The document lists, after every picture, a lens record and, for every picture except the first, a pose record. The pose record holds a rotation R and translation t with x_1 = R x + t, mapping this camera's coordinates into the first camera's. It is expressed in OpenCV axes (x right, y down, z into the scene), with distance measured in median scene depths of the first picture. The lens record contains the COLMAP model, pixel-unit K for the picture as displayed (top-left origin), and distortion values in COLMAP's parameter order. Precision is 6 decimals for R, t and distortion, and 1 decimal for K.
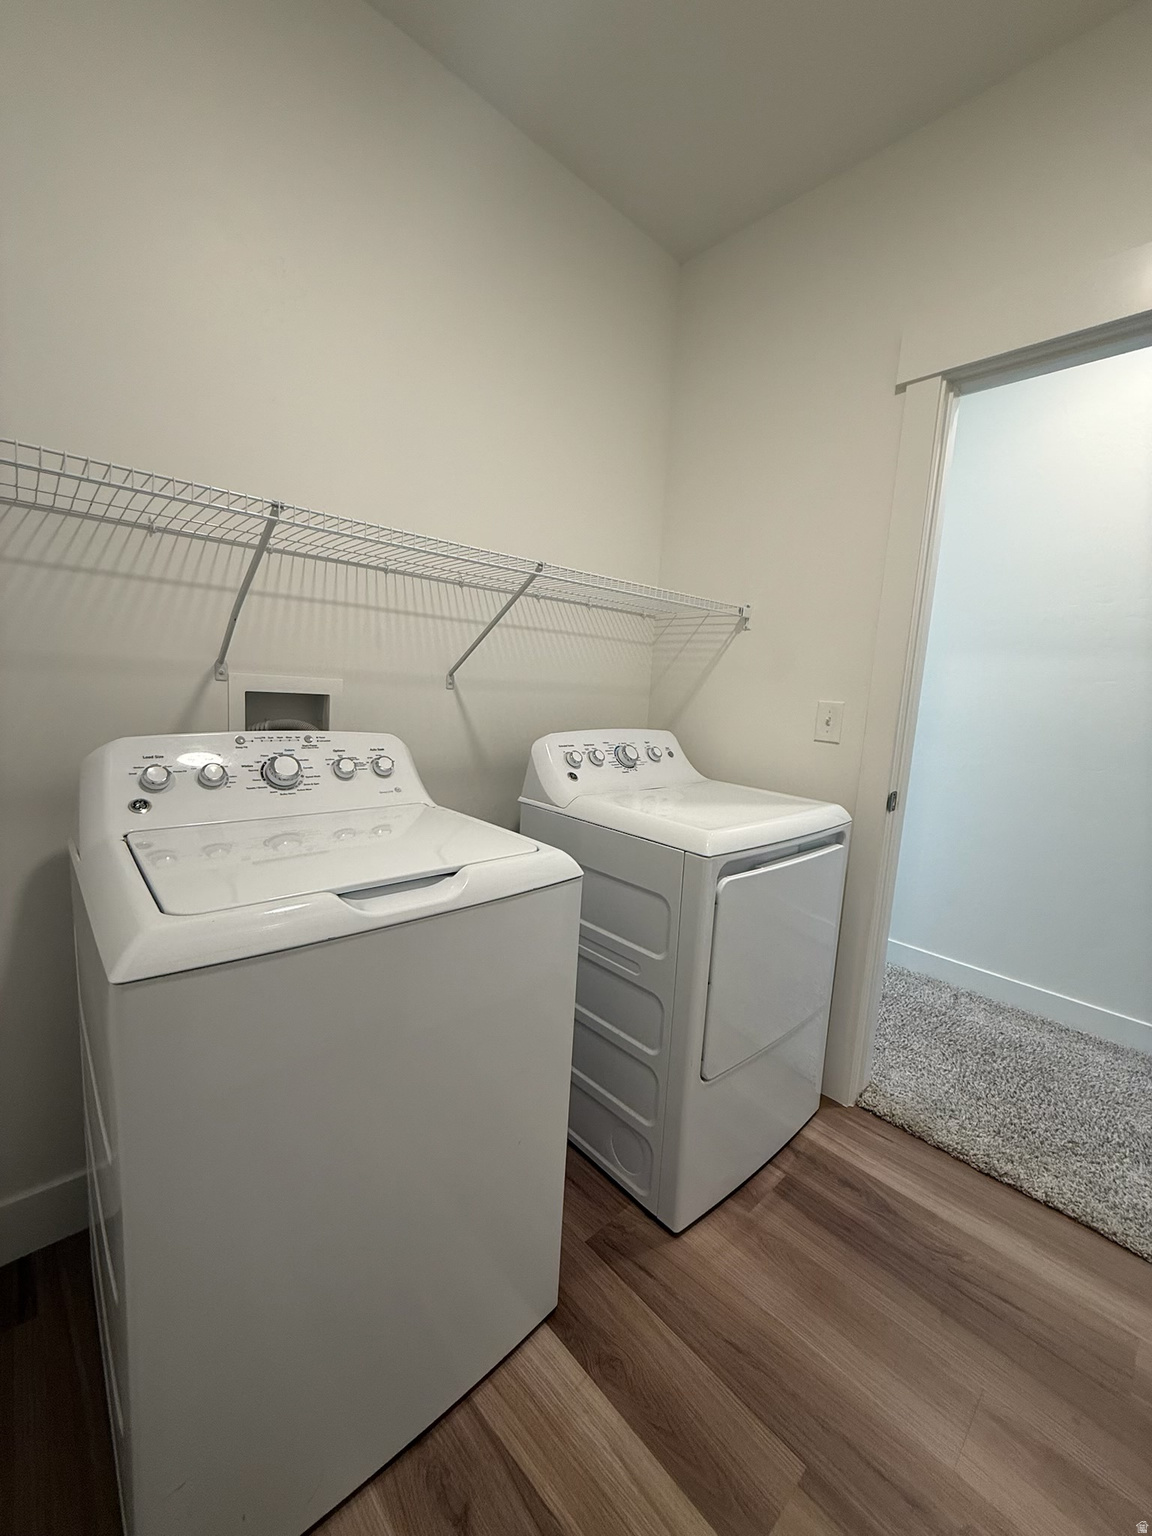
lens RADIAL K [[611.3, 0, 572.3], [0, 611.3, 769.9], [0, 0, 1]] dist [0.000399, -0.000144]
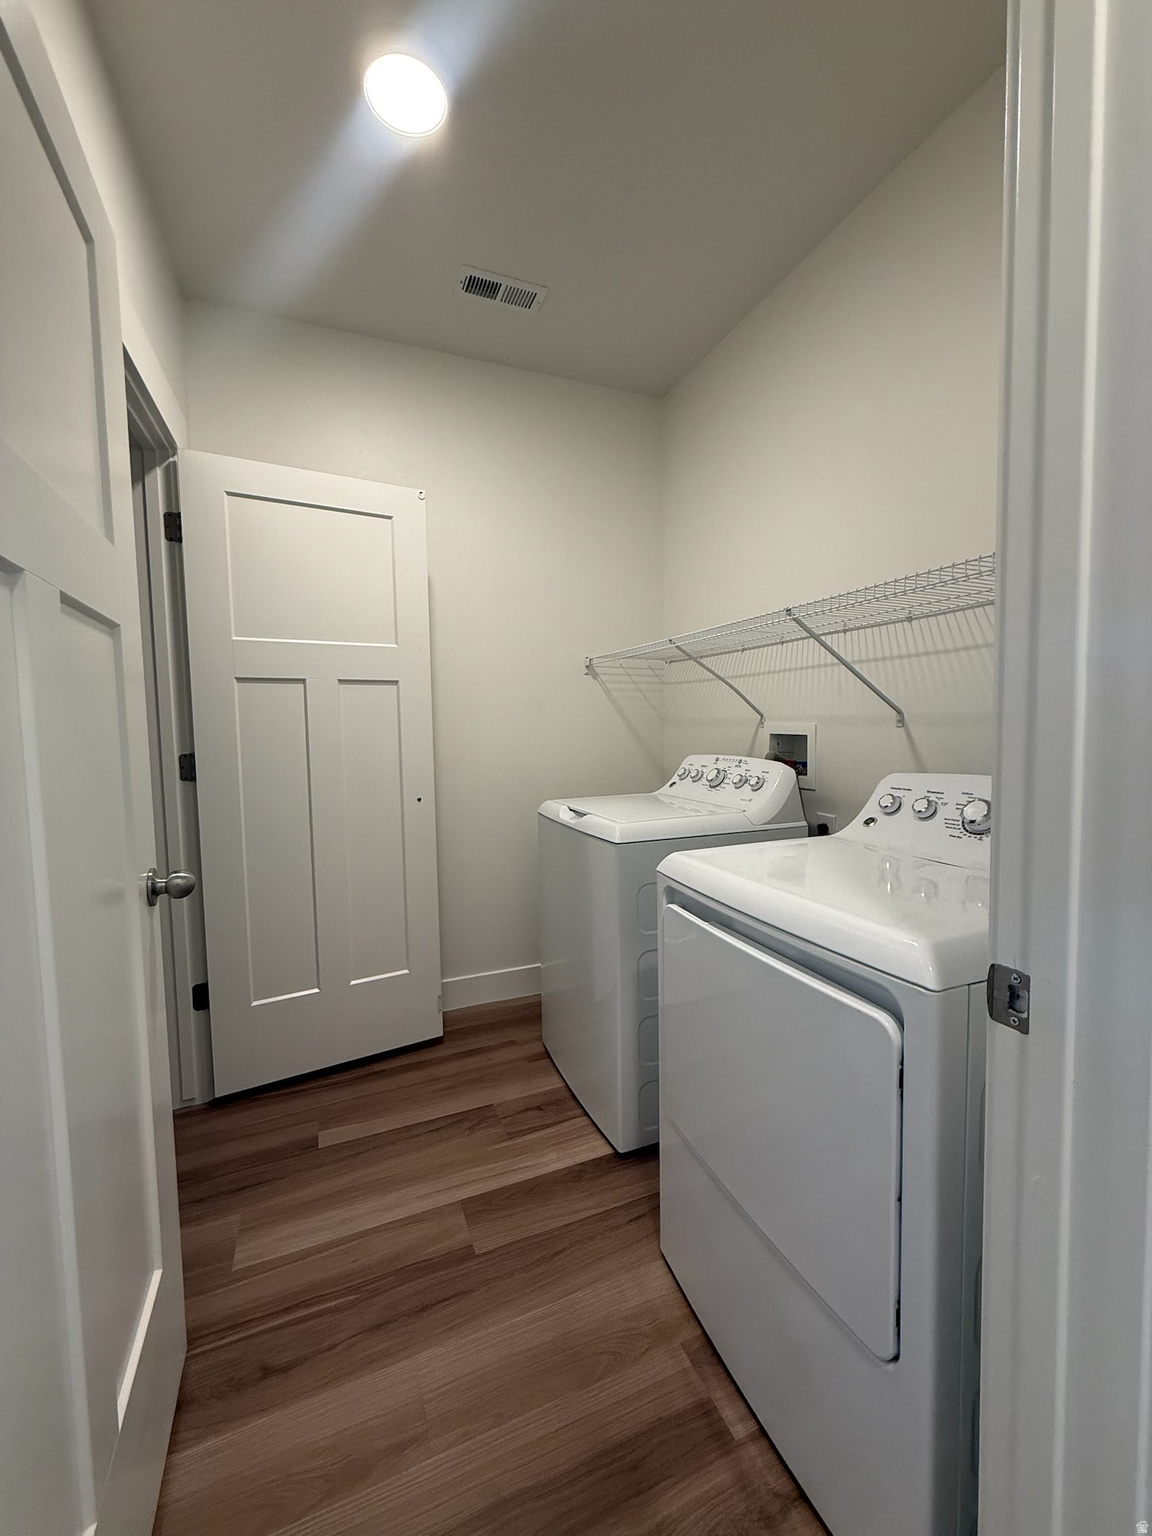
lens RADIAL K [[611.3, 0, 578.5], [0, 611.3, 760.7], [0, 0, 1]] dist [0.000399, -0.000144]
pose [[-0.344165, 0.011165, -0.938843, 1.107457], [-0.130573, 0.989644, 0.059635, -0.084004], [0.929786, 0.143111, -0.339143, 1.047730]]
